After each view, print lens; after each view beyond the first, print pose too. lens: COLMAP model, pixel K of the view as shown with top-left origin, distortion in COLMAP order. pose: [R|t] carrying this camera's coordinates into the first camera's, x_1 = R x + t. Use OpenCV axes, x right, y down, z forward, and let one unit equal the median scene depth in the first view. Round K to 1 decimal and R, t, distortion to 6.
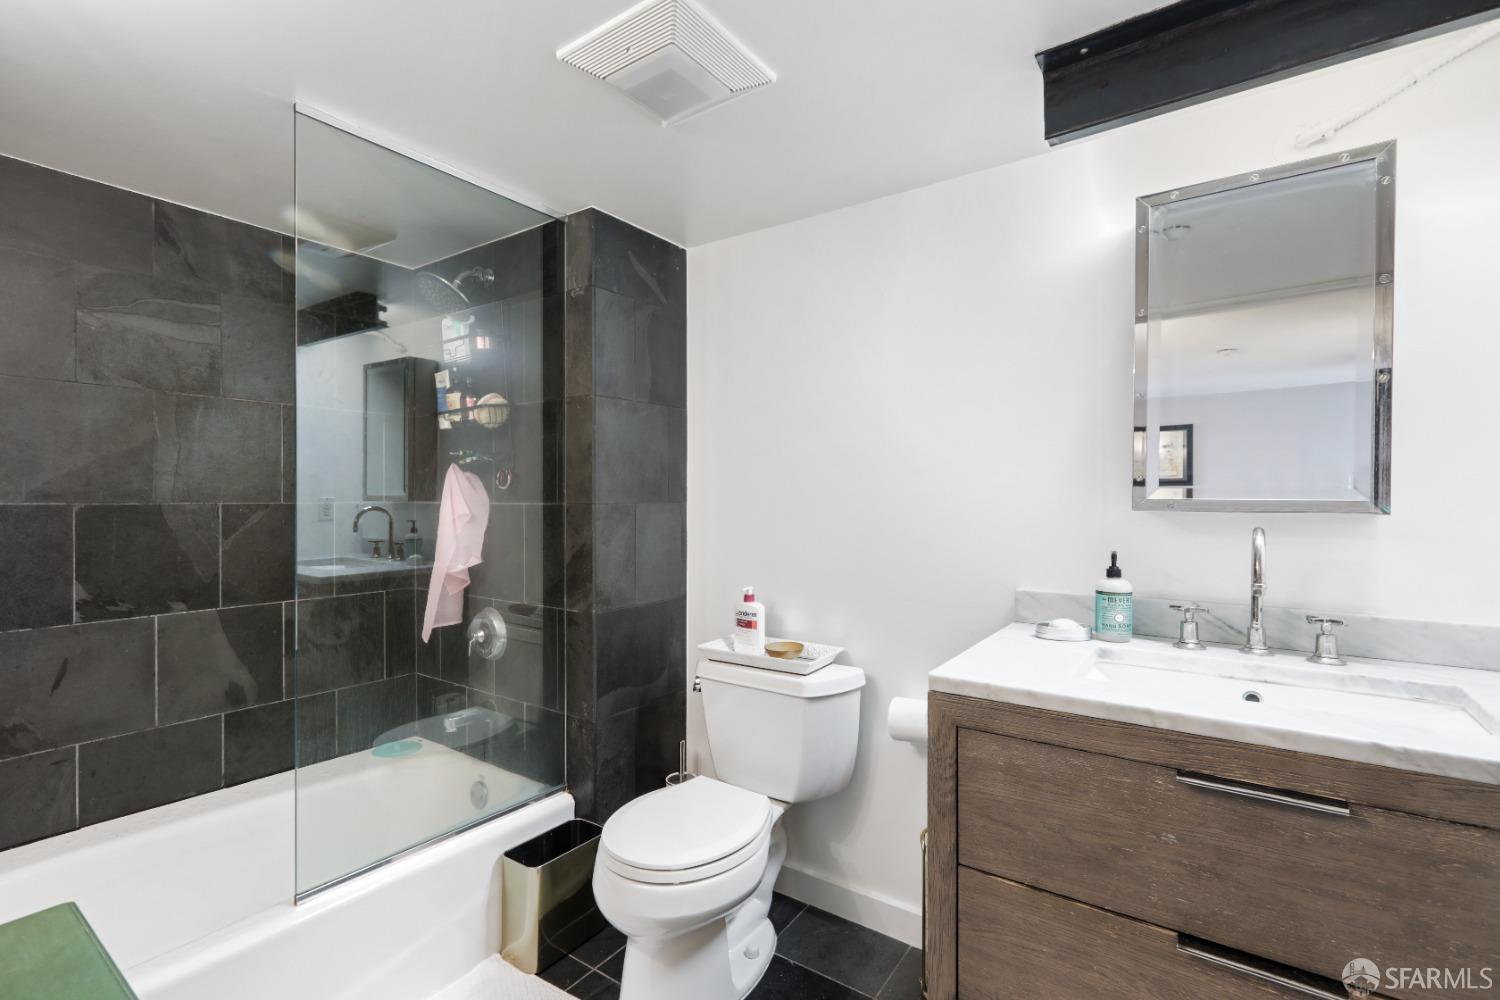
lens RADIAL K [[683.7, 0, 757.4], [0, 683.7, 494.5], [0, 0, 1]] dist [0.001167, 0.000322]
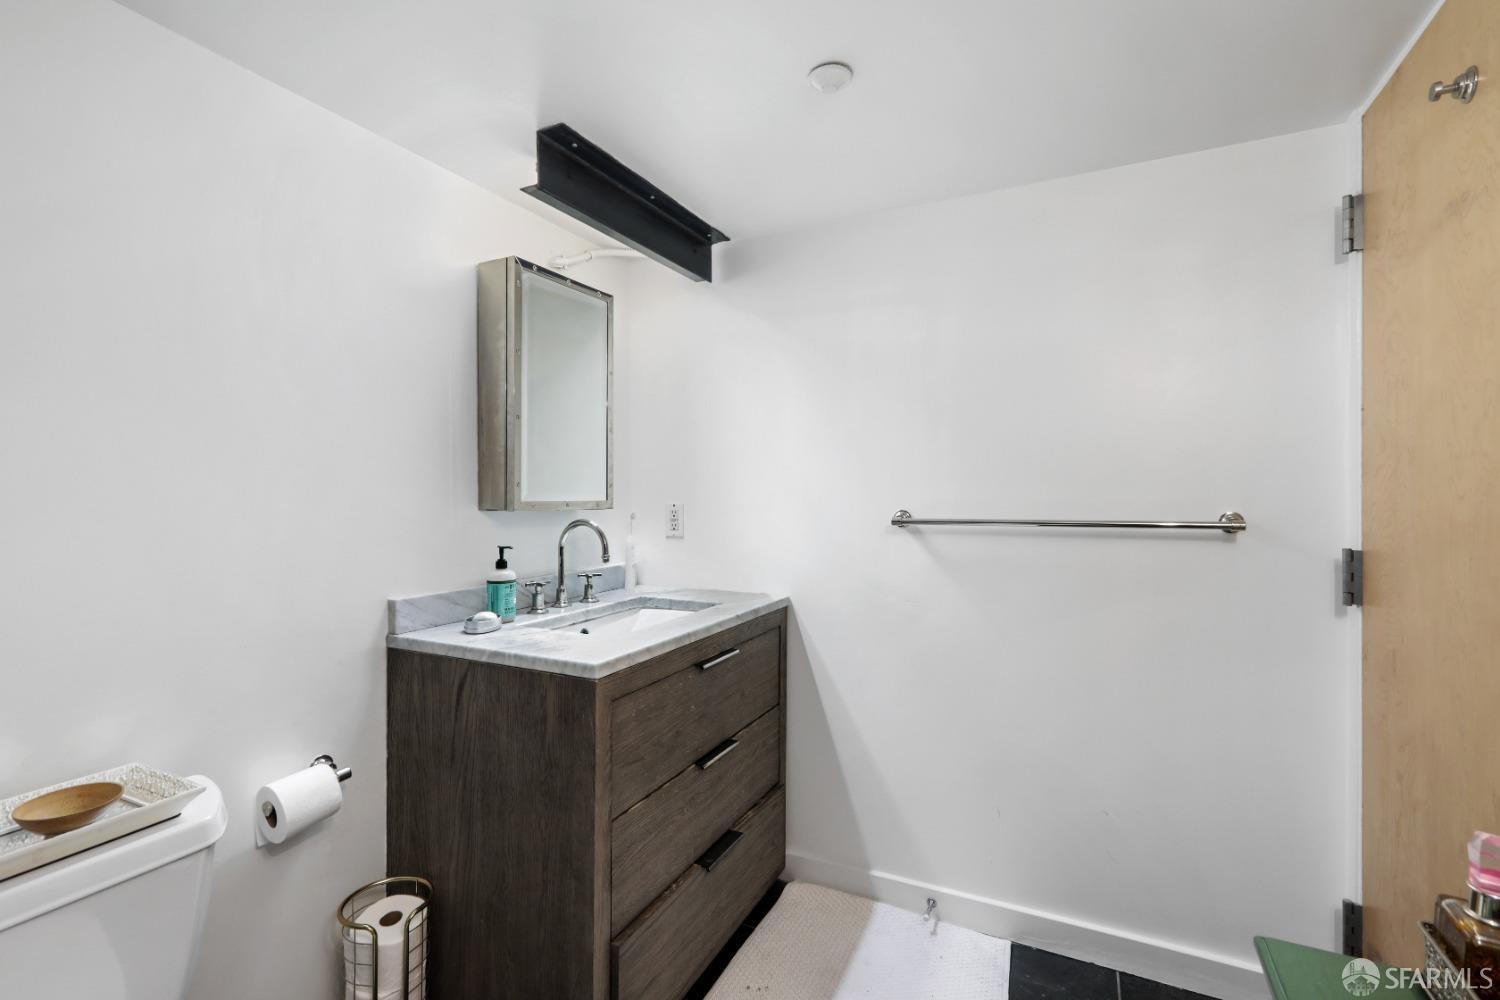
lens RADIAL K [[683.7, 0, 757.4], [0, 683.7, 494.5], [0, 0, 1]] dist [0.001167, 0.000322]
pose [[-0.150287, -0.005958, 0.988624, -0.905186], [0.003783, 0.999971, 0.006601, -0.014581], [-0.988635, 0.004732, -0.150260, 0.961958]]
